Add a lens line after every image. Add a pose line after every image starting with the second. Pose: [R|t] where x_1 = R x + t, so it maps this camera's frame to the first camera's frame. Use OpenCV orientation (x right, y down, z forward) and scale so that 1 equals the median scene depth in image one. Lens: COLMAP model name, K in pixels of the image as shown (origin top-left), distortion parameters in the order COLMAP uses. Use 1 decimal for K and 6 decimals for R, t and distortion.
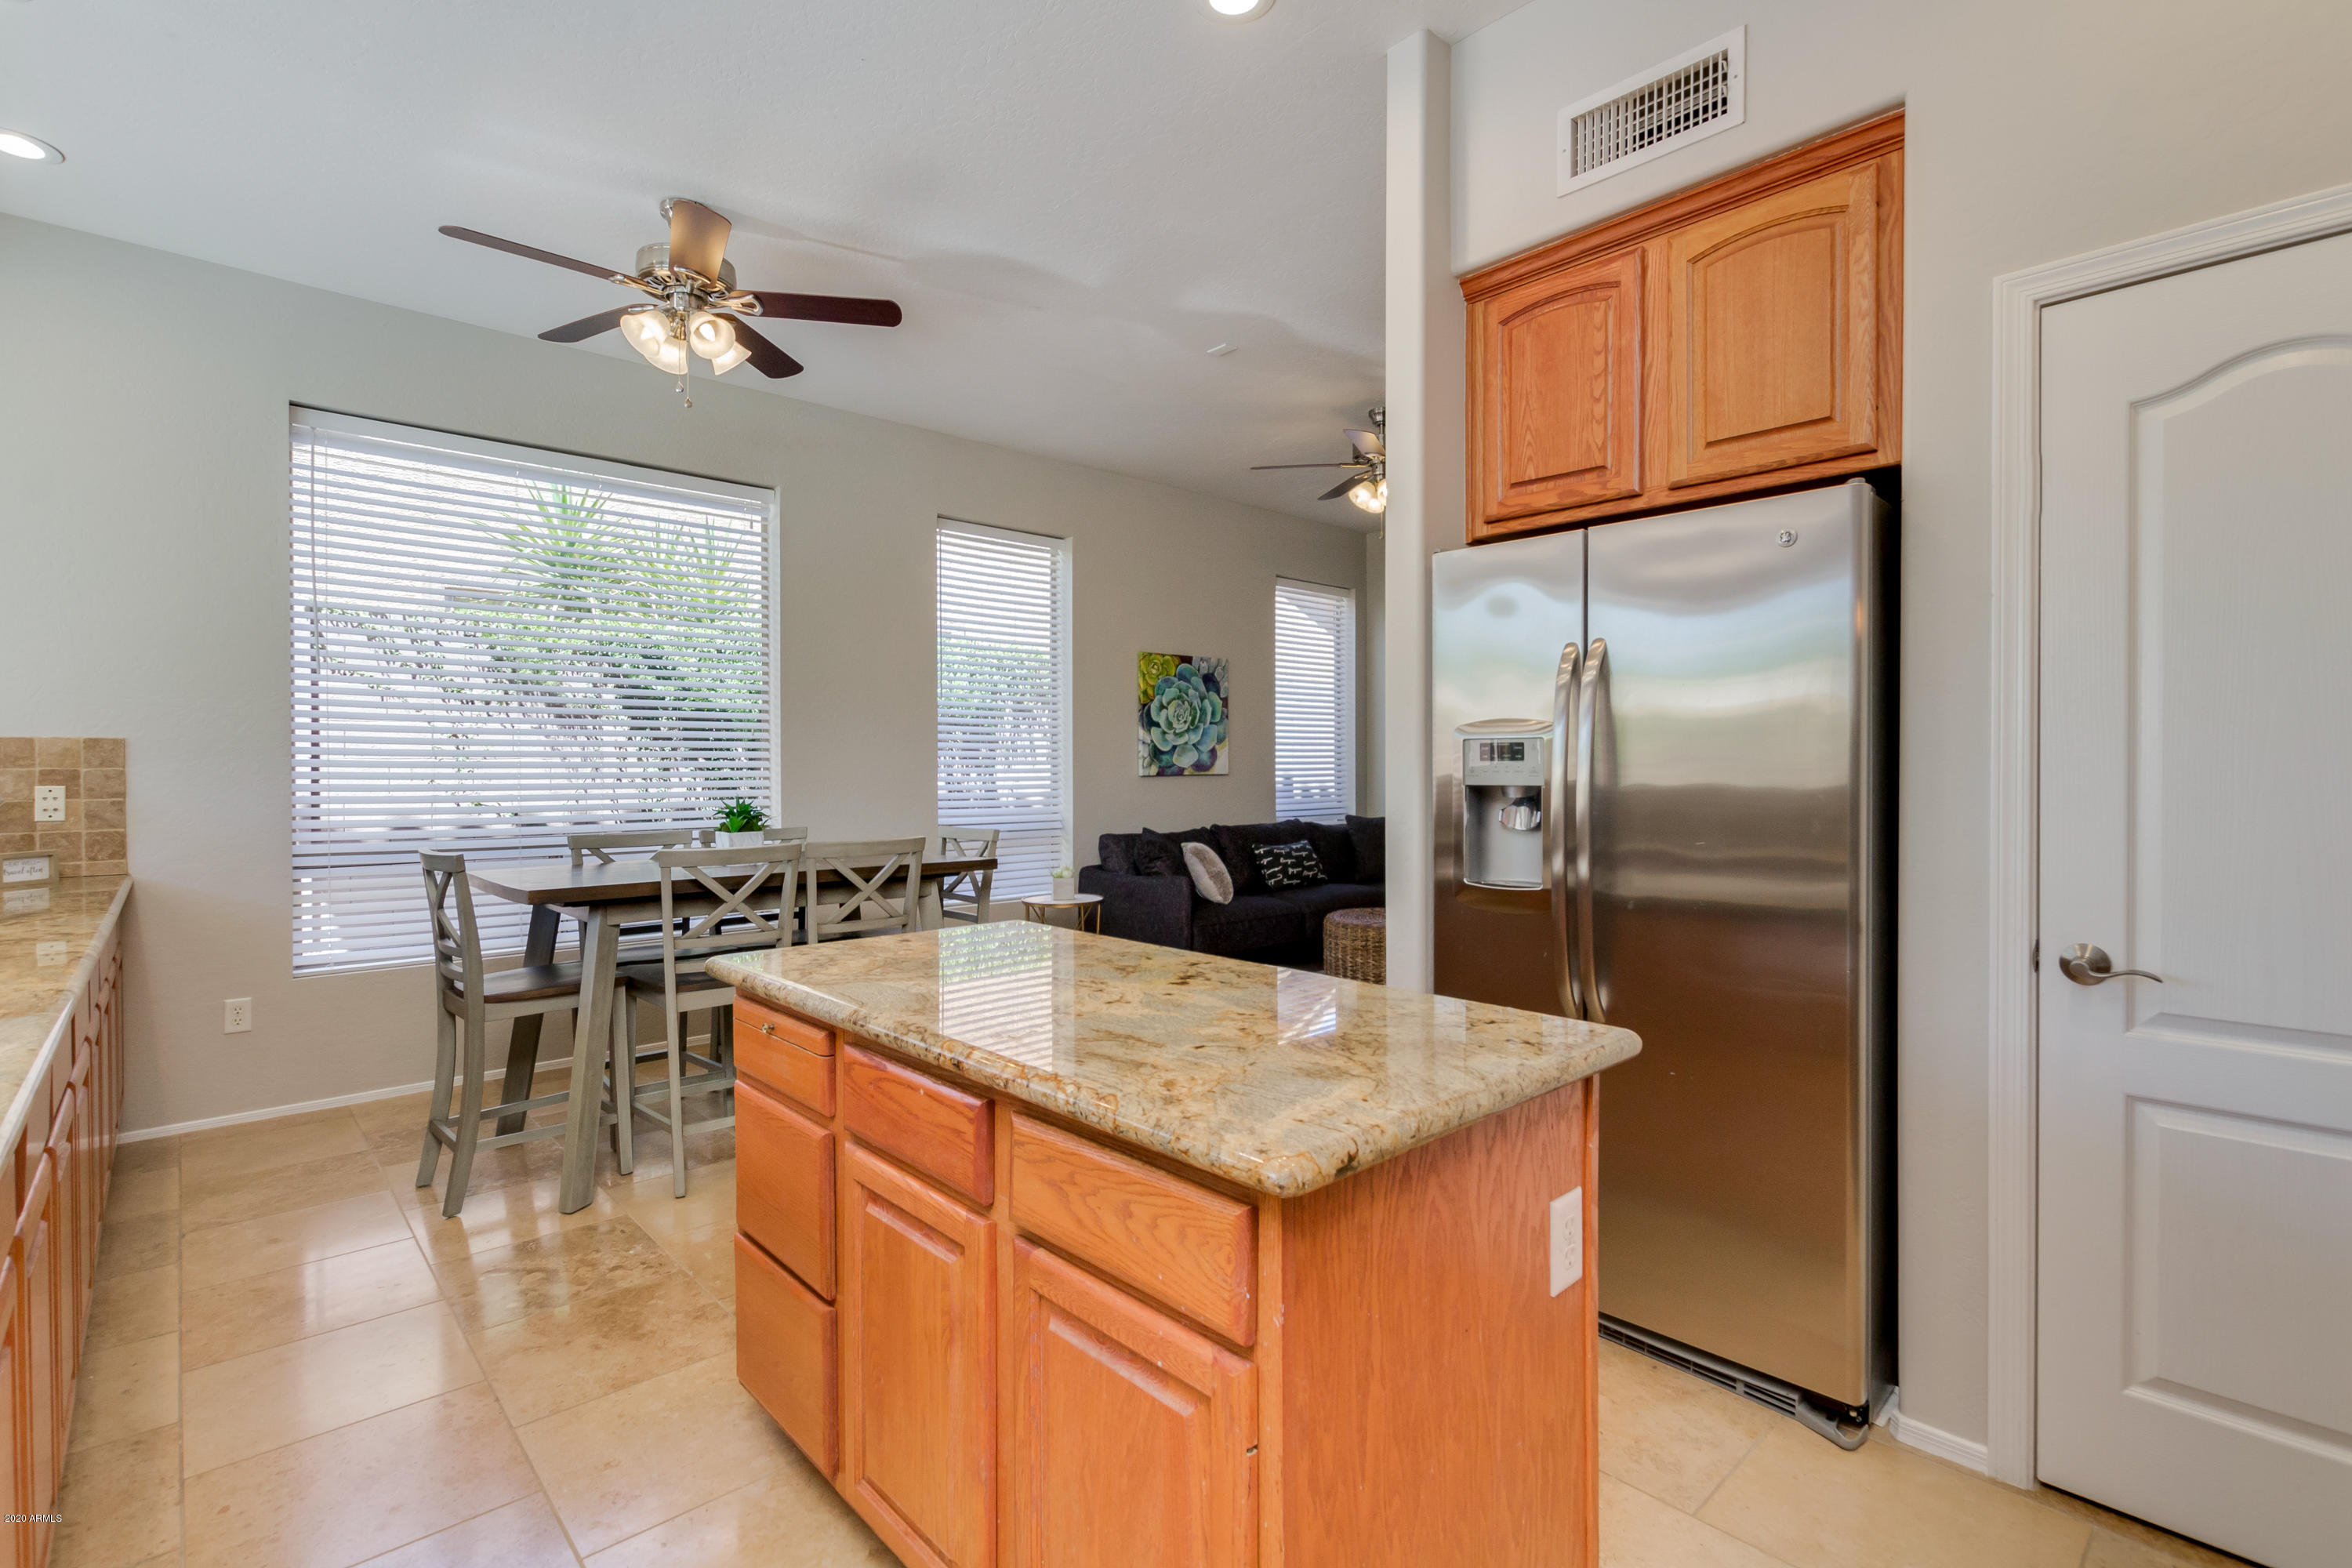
lens RADIAL K [[1082.9, 0, 1185.1], [0, 1082.9, 769.3], [0, 0, 1]] dist [0.000232, -0.001046]
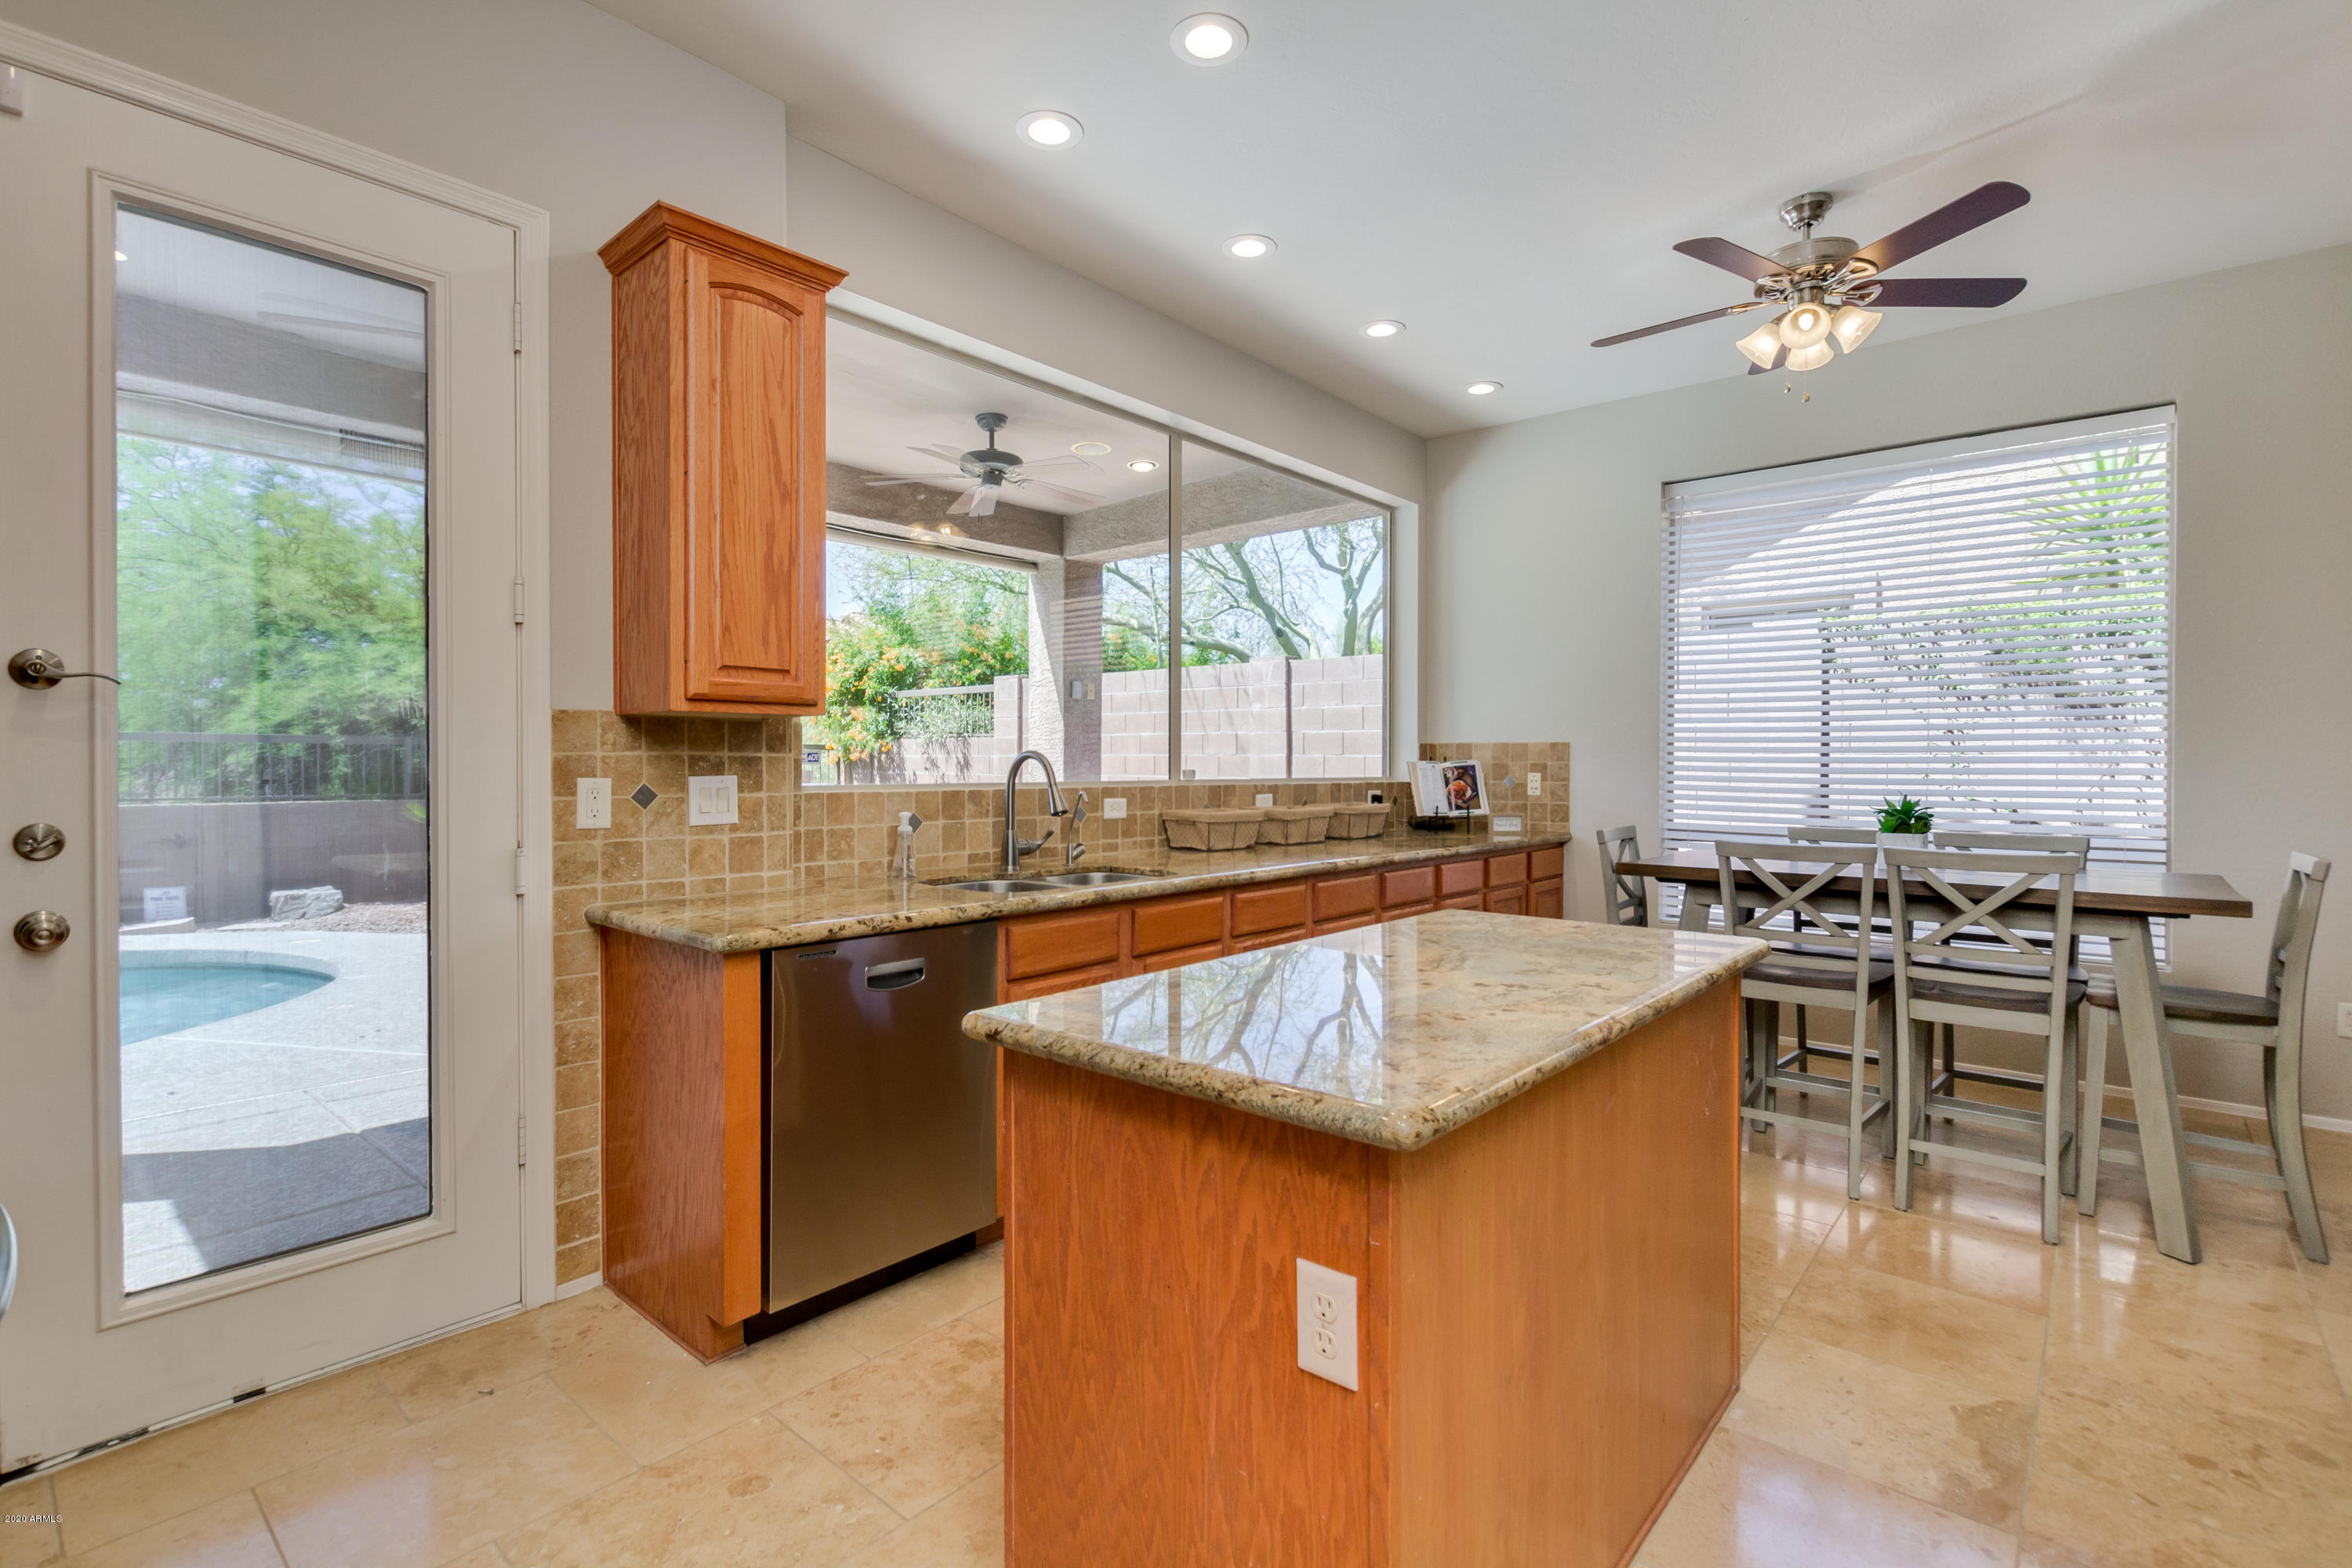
lens RADIAL K [[1082.9, 0, 1182.4], [0, 1082.9, 777.7], [0, 0, 1]] dist [0.000232, -0.001046]
pose [[0.098667, 0.017081, -0.994974, 0.407037], [-0.005339, 0.999847, 0.016636, -0.001333], [0.995106, 0.003671, 0.098743, 0.279219]]
